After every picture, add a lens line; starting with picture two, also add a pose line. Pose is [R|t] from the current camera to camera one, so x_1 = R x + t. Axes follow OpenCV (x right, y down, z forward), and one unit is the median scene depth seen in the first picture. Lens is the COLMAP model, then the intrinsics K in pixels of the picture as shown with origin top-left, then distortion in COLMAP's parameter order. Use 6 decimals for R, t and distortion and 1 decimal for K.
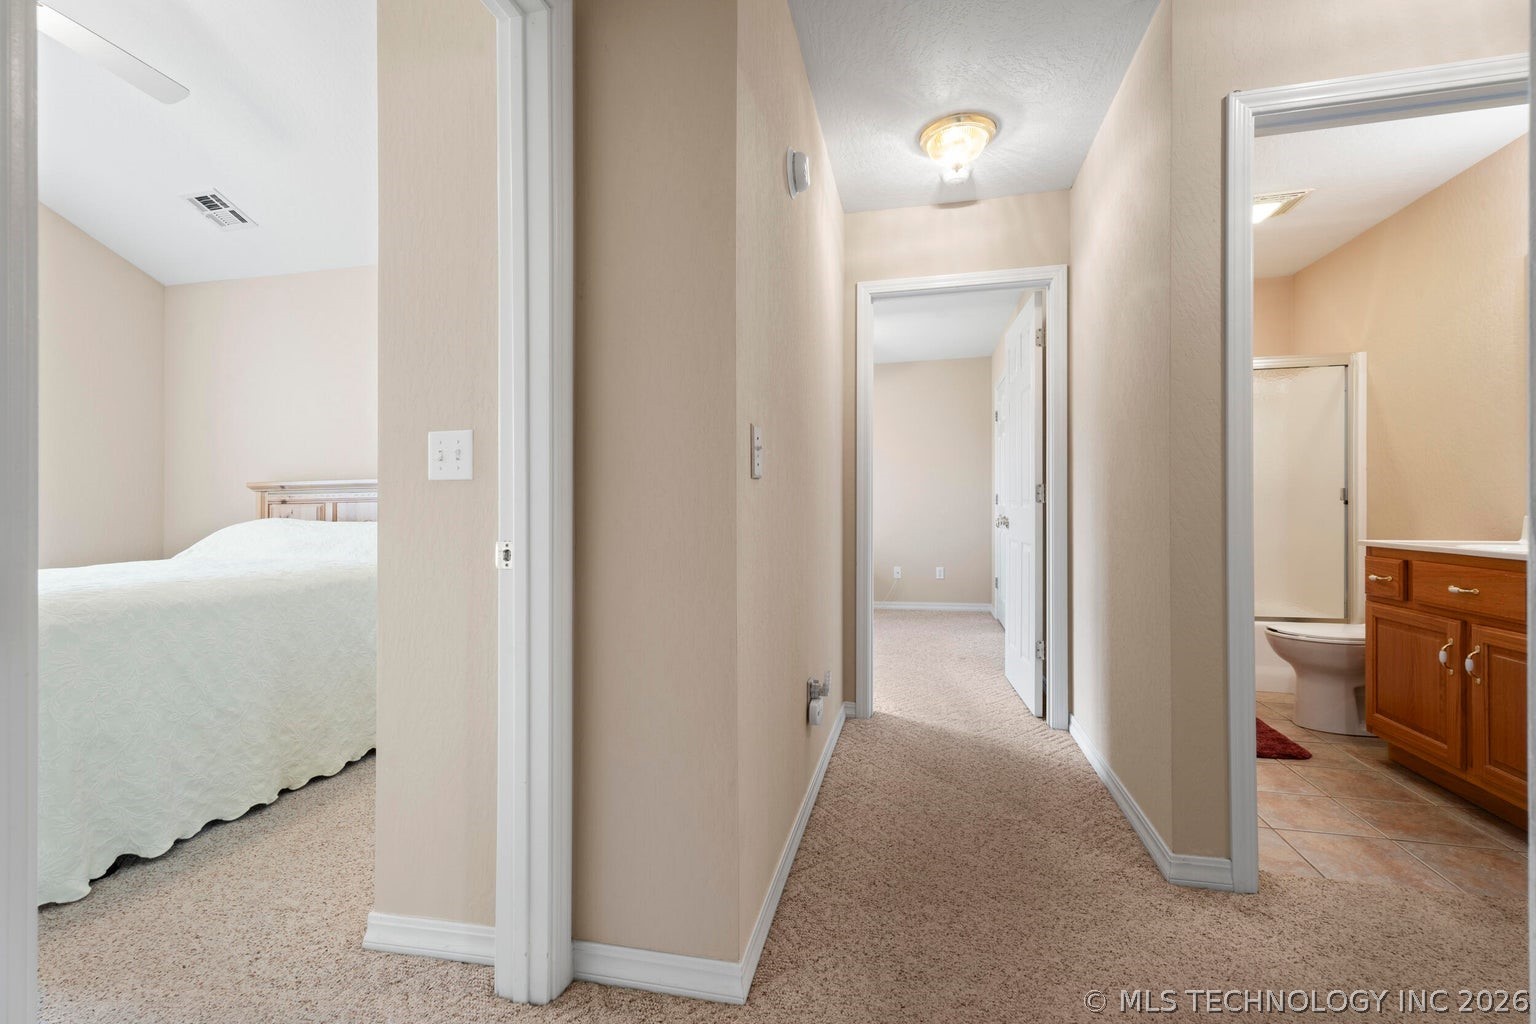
lens RADIAL K [[679.8, 0, 768.0], [0, 679.8, 512.0], [0, 0, 1]] dist [0.010970, -0.000043]
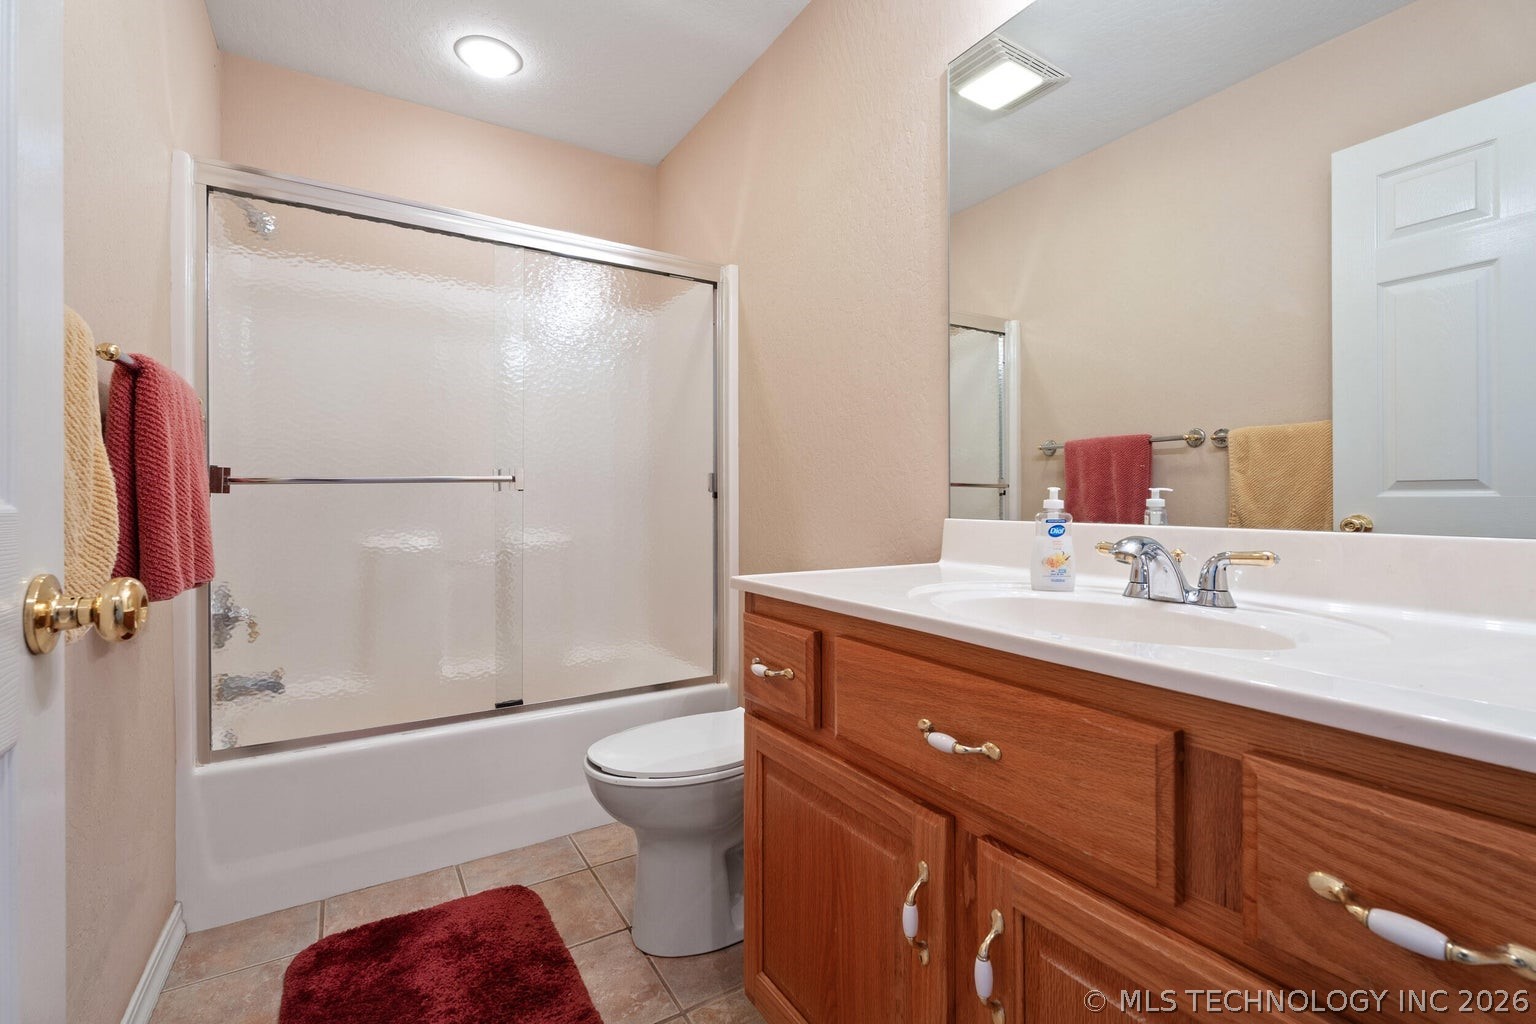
lens RADIAL K [[681.6, 0, 769.2], [0, 681.6, 480.8], [0, 0, 1]] dist [0.000558, -0.000019]
pose [[0.713997, 0.023055, 0.699769, 0.513746], [0.002230, 0.999378, -0.035202, -0.006057], [-0.700145, 0.026695, 0.713501, 0.603415]]
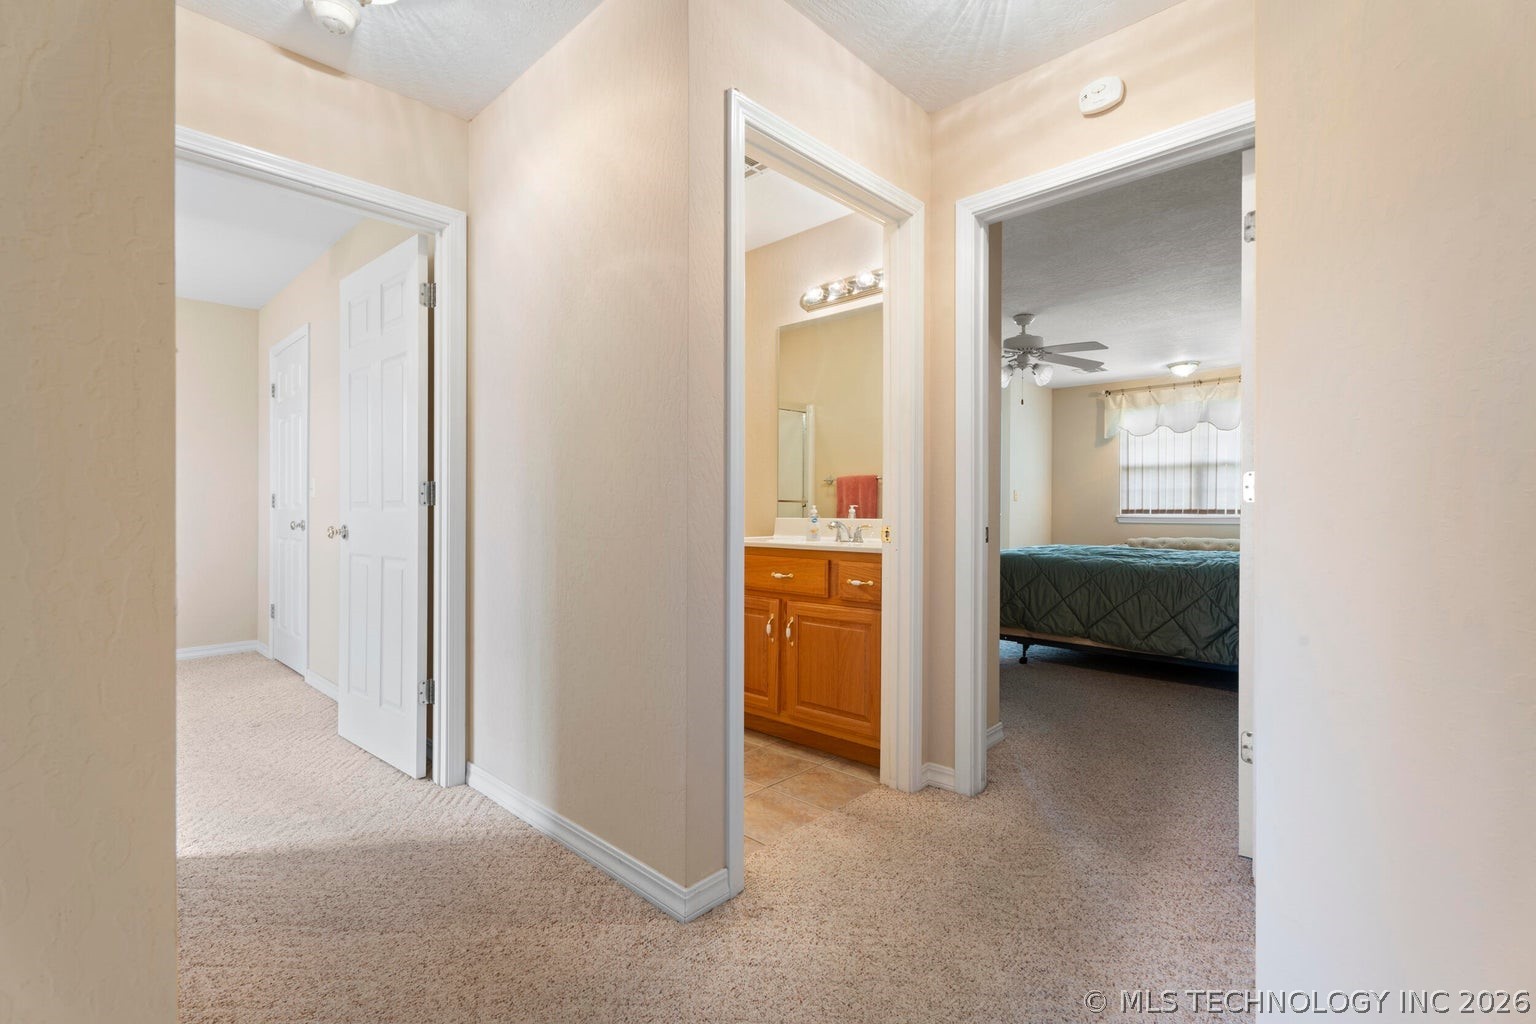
lens RADIAL K [[688.4, 0, 774.2], [0, 688.4, 515.7], [0, 0, 1]] dist [0.000946, 0.000283]
pose [[0.501434, -0.004255, 0.865185, -0.089858], [0.004070, 0.999988, 0.002559, -0.001963], [-0.865186, 0.002238, 0.501446, 0.267373]]
